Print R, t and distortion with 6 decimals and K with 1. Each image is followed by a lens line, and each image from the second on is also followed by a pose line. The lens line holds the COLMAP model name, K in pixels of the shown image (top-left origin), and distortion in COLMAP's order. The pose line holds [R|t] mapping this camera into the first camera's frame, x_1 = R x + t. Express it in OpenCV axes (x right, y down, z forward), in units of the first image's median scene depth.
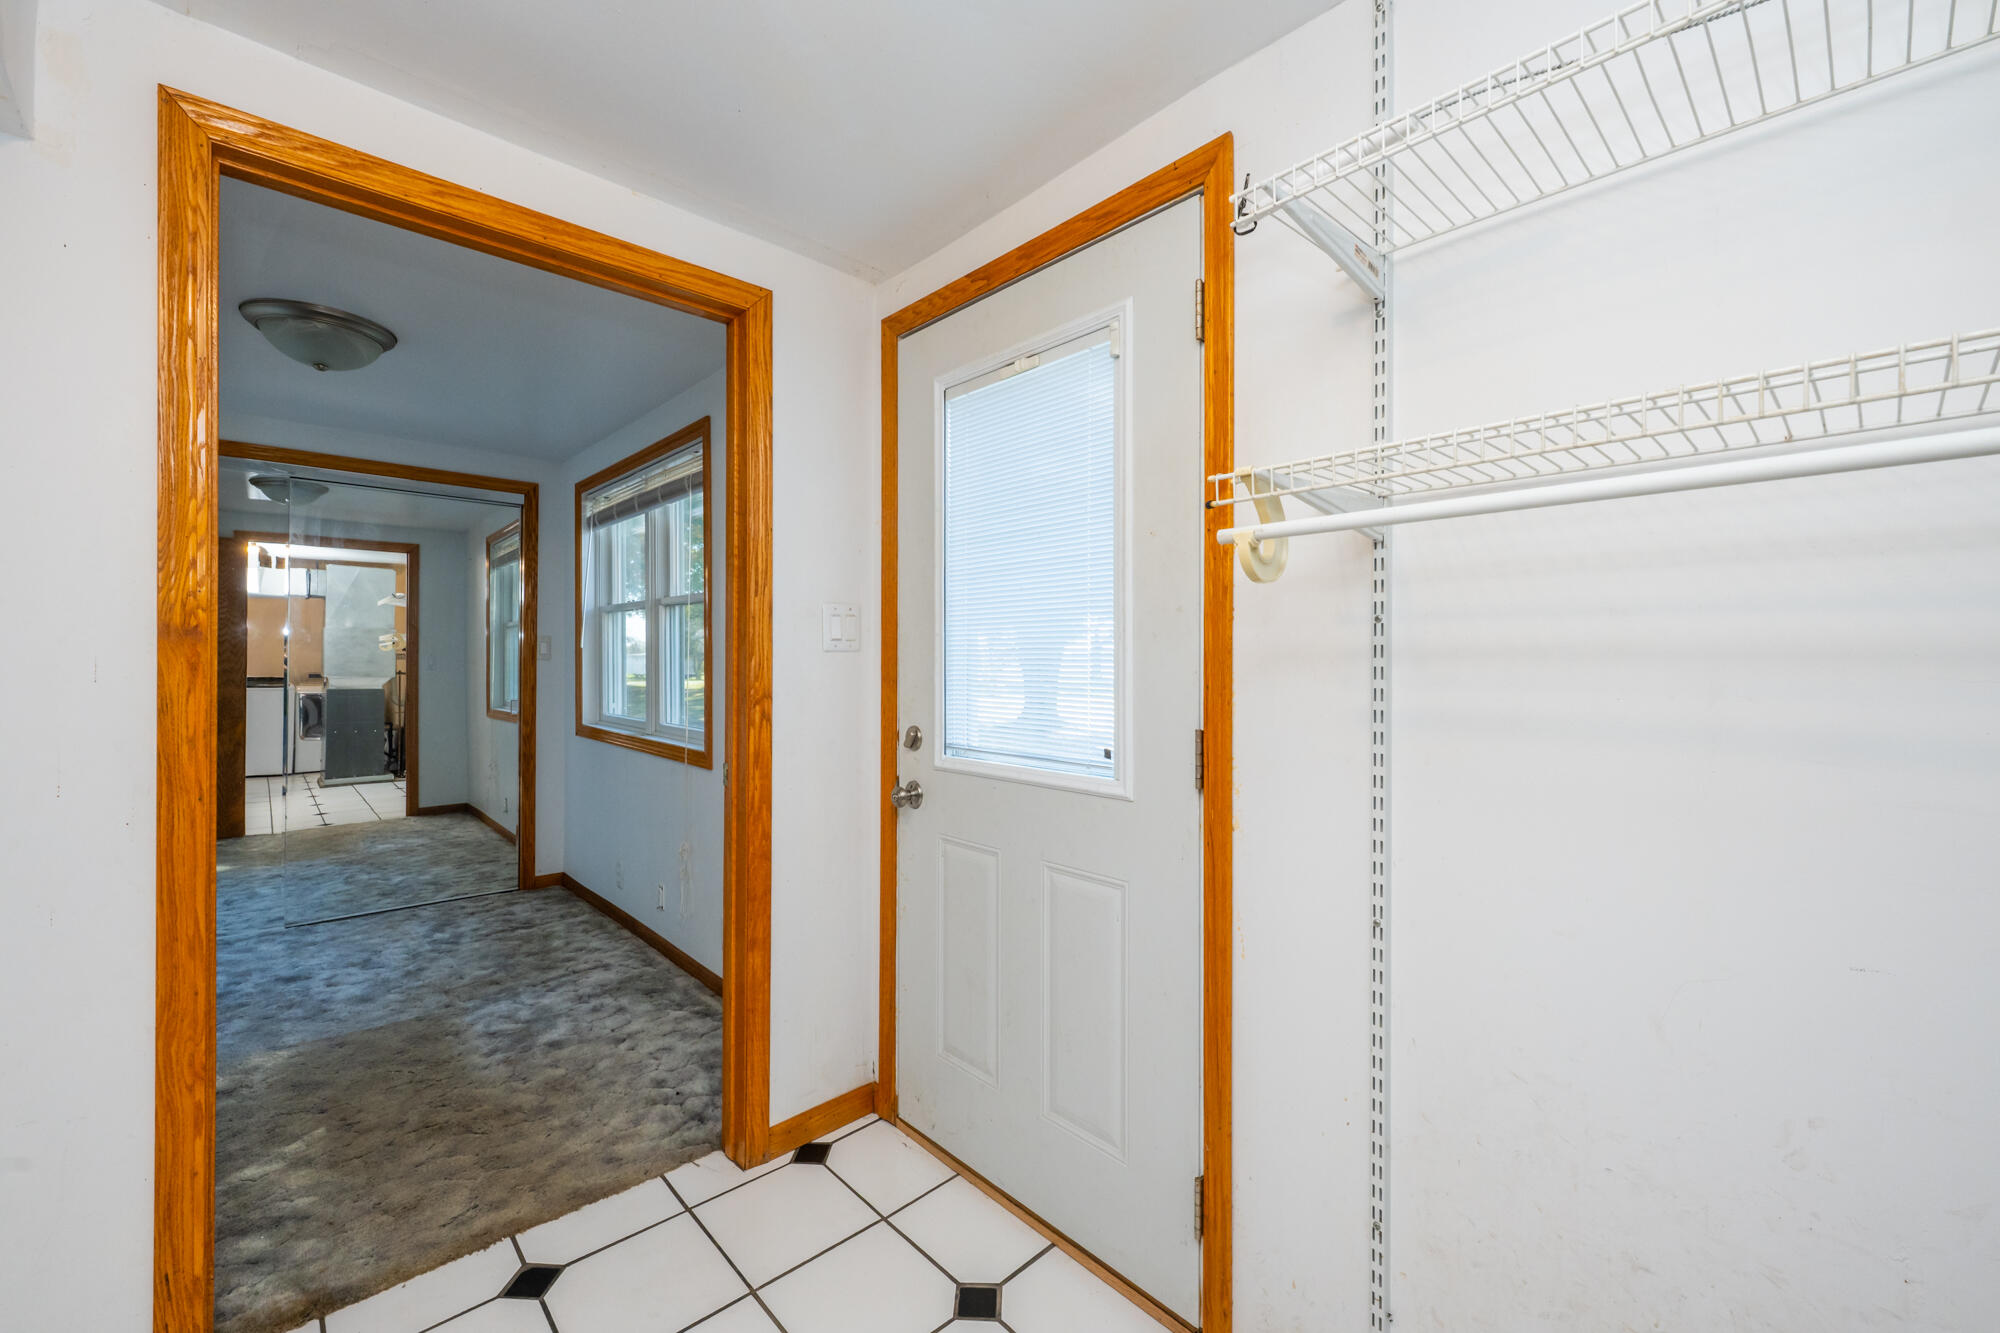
lens RADIAL K [[805.8, 0, 1000.0], [0, 805.8, 666.5], [0, 0, 1]] dist [0.001301, 0.000161]
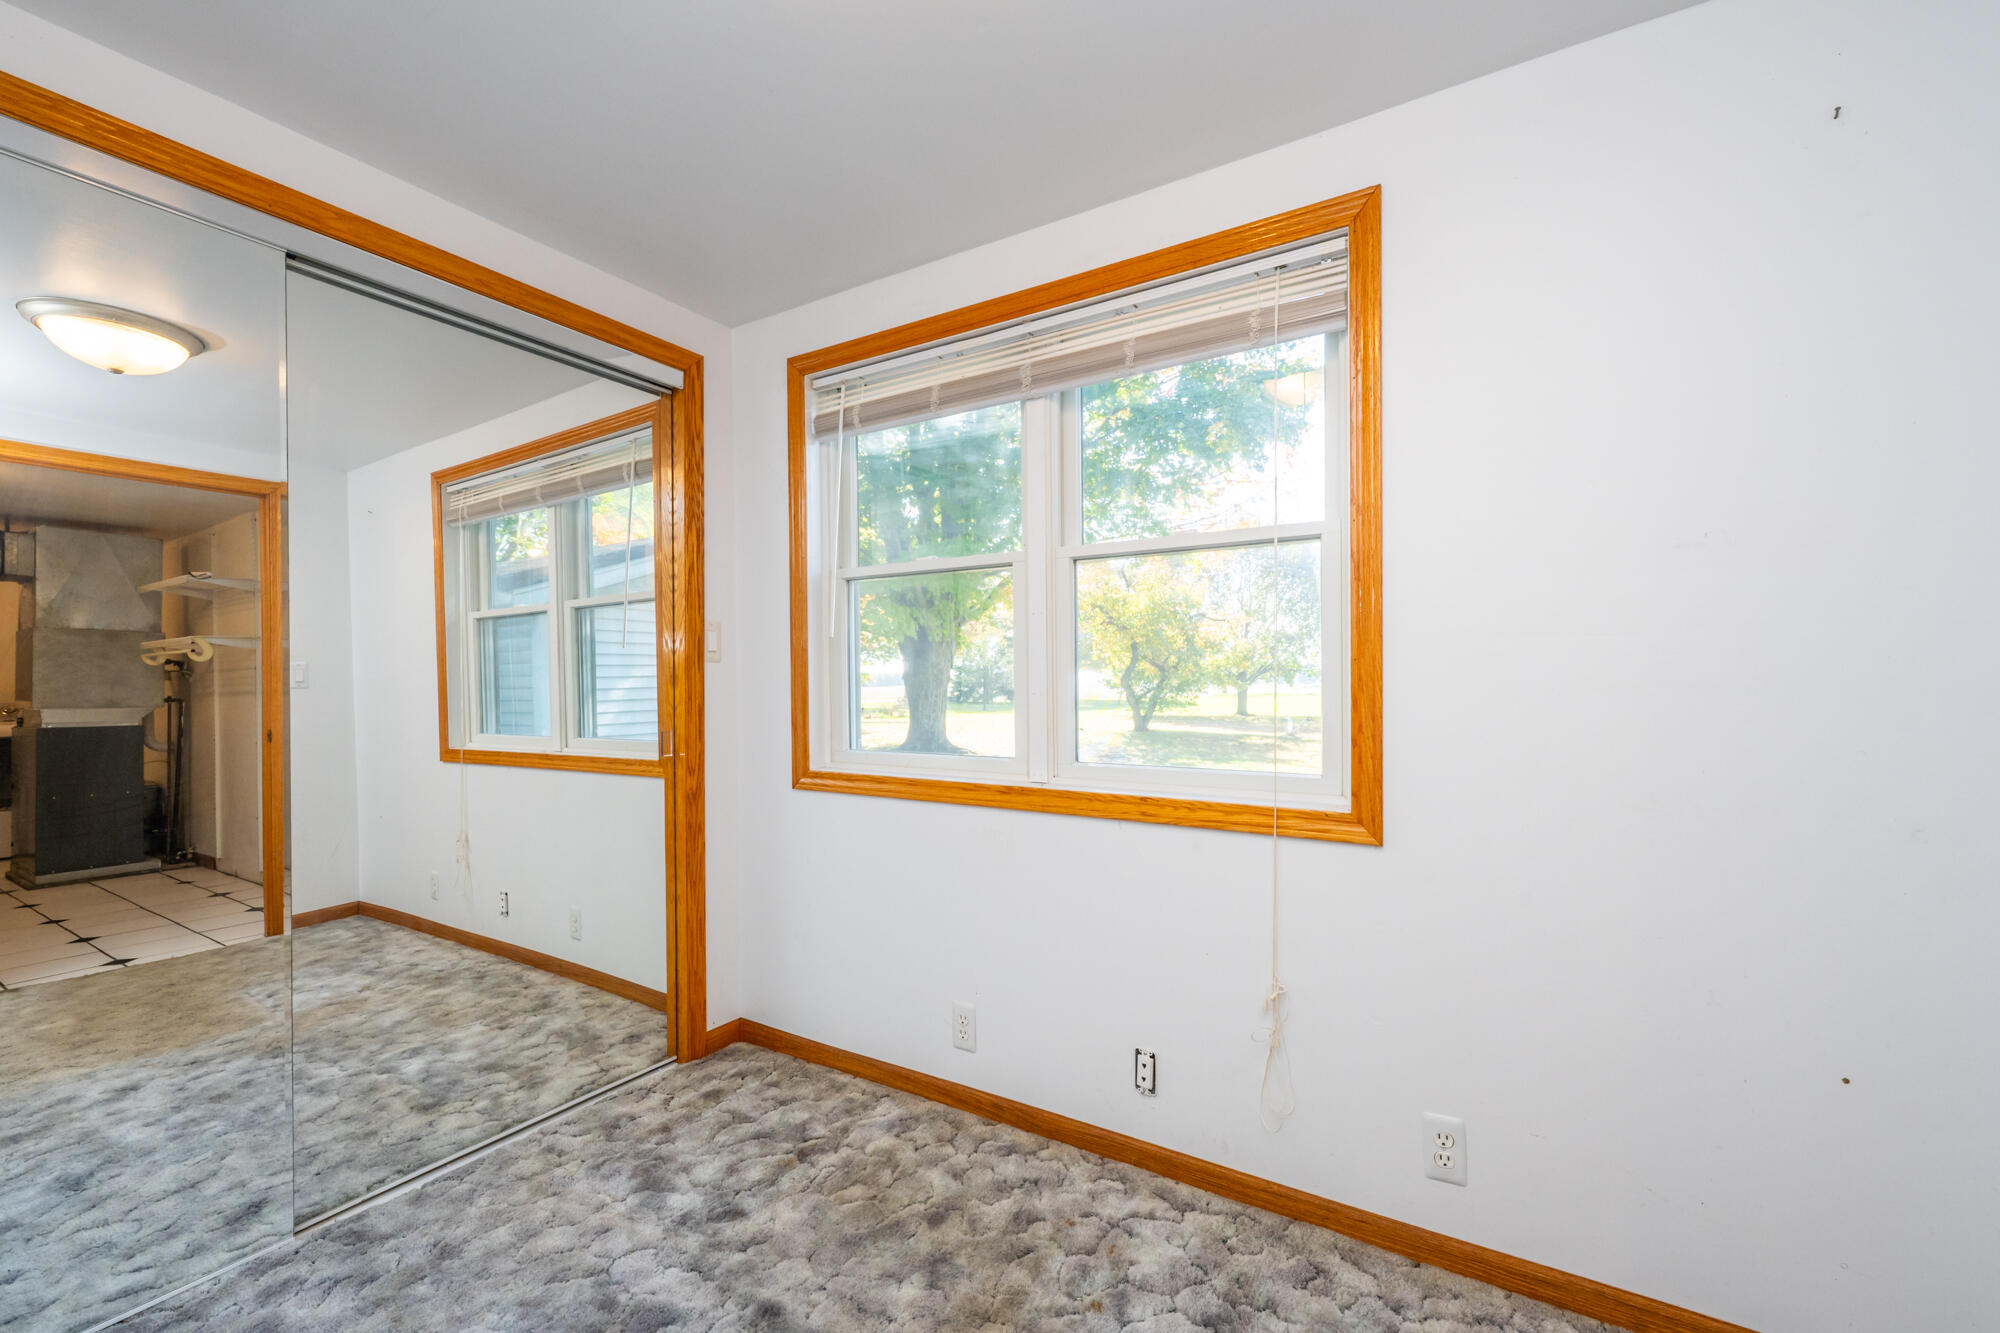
lens RADIAL K [[805.7, 0, 1001.5], [0, 805.7, 691.0], [0, 0, 1]] dist [0.000650, -0.000042]
pose [[0.962808, -0.014234, 0.269812, -0.603515], [0.013665, 0.999899, 0.003990, 0.015389], [-0.269842, -0.000155, 0.962905, 0.438873]]
